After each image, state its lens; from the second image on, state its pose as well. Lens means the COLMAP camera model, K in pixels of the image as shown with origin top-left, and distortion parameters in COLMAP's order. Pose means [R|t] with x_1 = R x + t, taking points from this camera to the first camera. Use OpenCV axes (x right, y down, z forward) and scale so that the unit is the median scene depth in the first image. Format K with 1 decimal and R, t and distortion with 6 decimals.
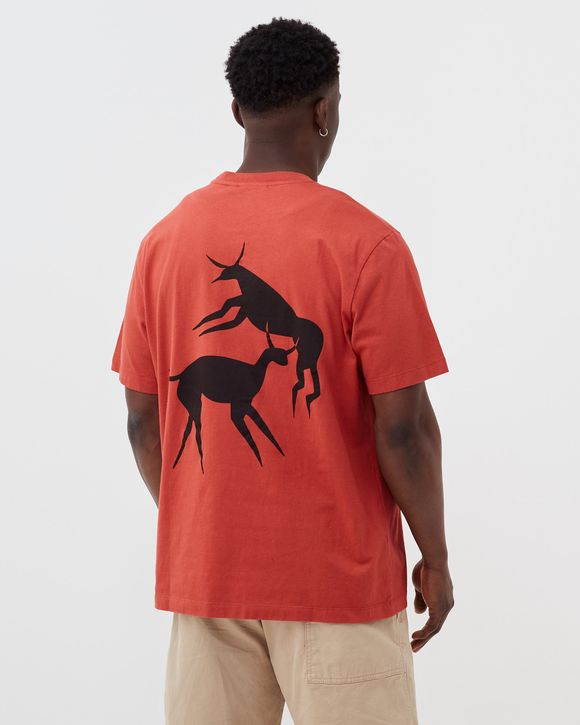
lens RADIAL K [[1202.7, 0, 290.1], [0, 1202.7, 362.8], [0, 0, 1]] dist [-0.040323, 0.000000]
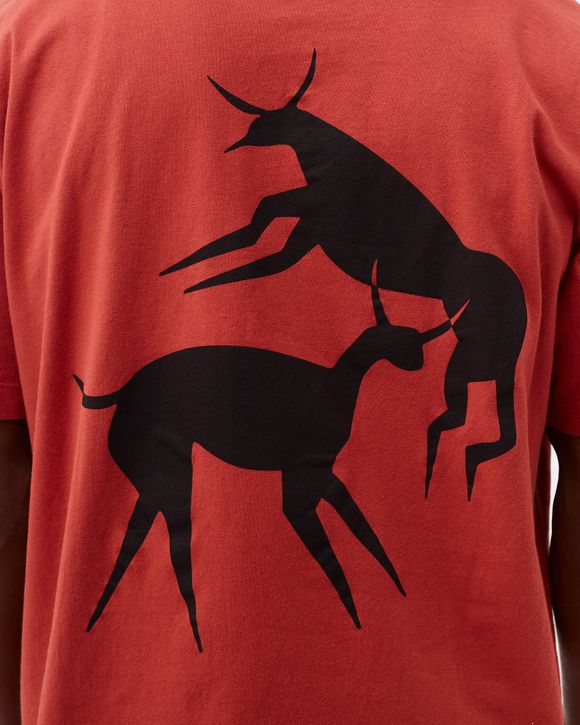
lens RADIAL K [[1202.7, 0, 276.2], [0, 1202.7, 333.9], [0, 0, 1]] dist [-0.040323, 0.000000]
pose [[0.930763, -0.001689, 0.365619, -0.189798], [-0.008407, 0.999626, 0.026020, -0.019433], [-0.365526, -0.027292, 0.930401, 0.645870]]
